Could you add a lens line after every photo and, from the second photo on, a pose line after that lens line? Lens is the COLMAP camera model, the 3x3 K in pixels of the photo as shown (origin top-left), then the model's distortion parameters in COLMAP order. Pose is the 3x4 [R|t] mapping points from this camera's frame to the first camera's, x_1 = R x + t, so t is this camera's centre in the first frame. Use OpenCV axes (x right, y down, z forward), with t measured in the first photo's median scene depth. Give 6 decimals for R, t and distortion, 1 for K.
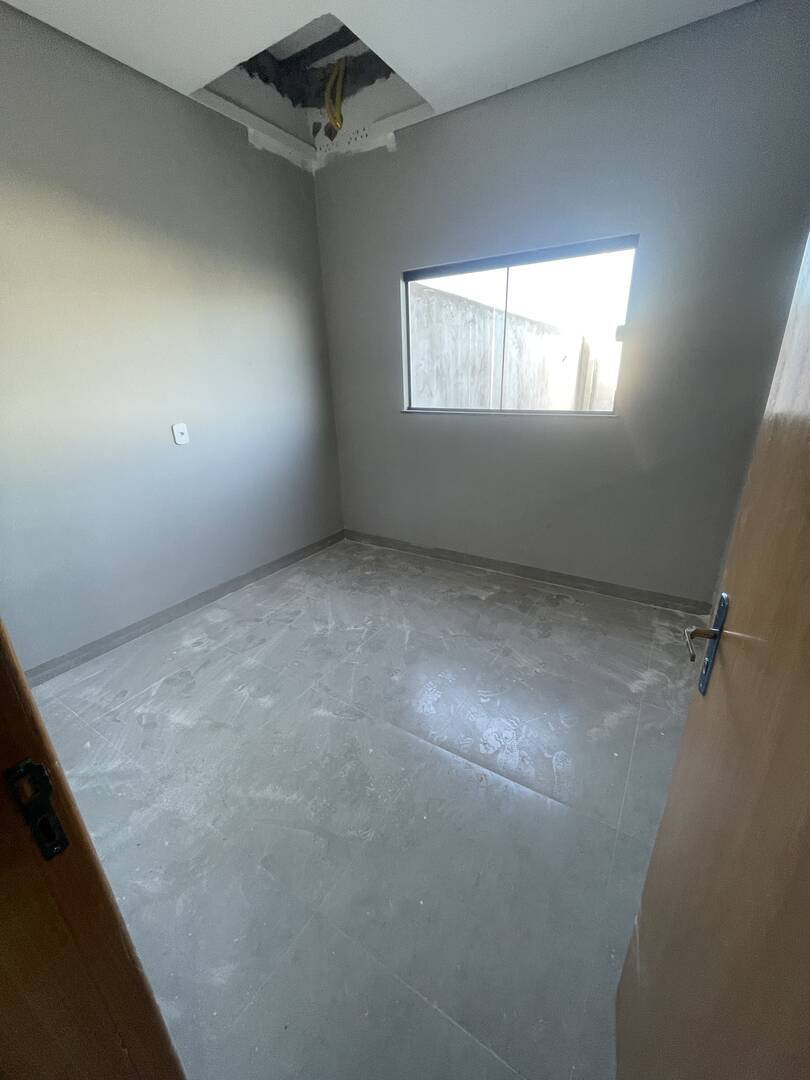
lens RADIAL K [[437.9, 0, 405.0], [0, 437.9, 540.0], [0, 0, 1]] dist [-0.001715, -0.000345]
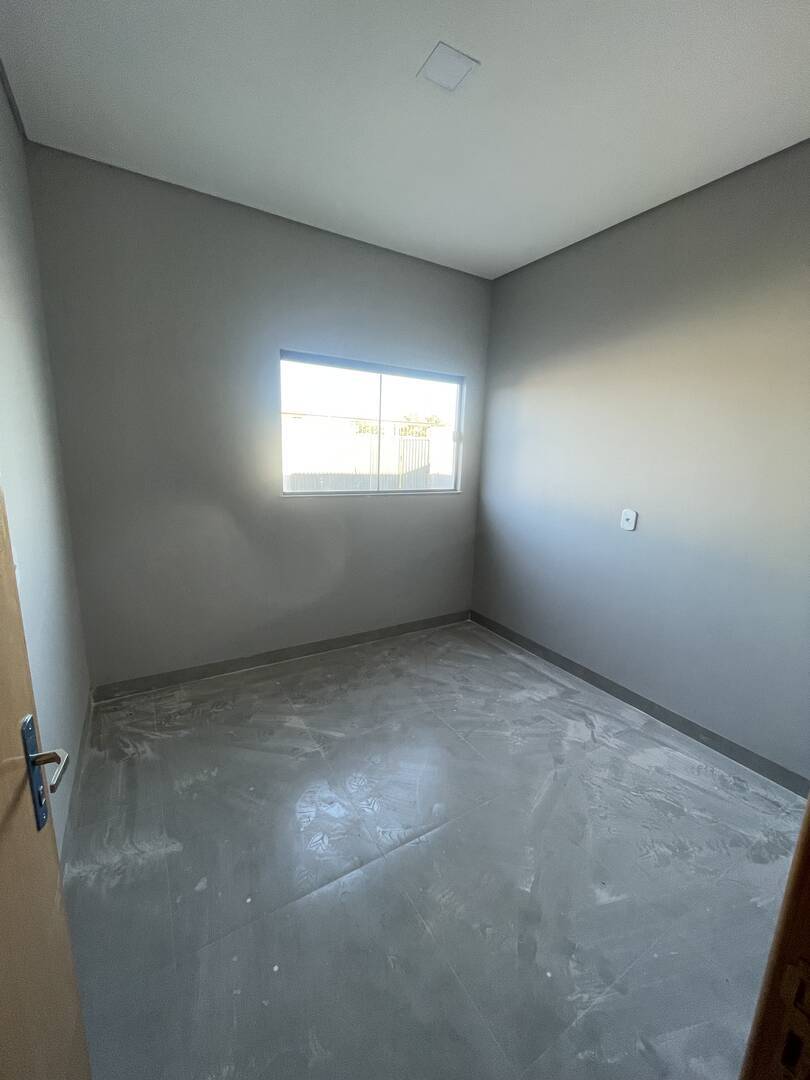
lens RADIAL K [[439.9, 0, 405.9], [0, 439.9, 534.8], [0, 0, 1]] dist [-0.002327, 0.000074]
pose [[0.436437, -0.117973, 0.891967, -0.745420], [0.282229, 0.959282, -0.011217, -0.159558], [-0.854324, 0.256634, 0.451962, 0.466662]]
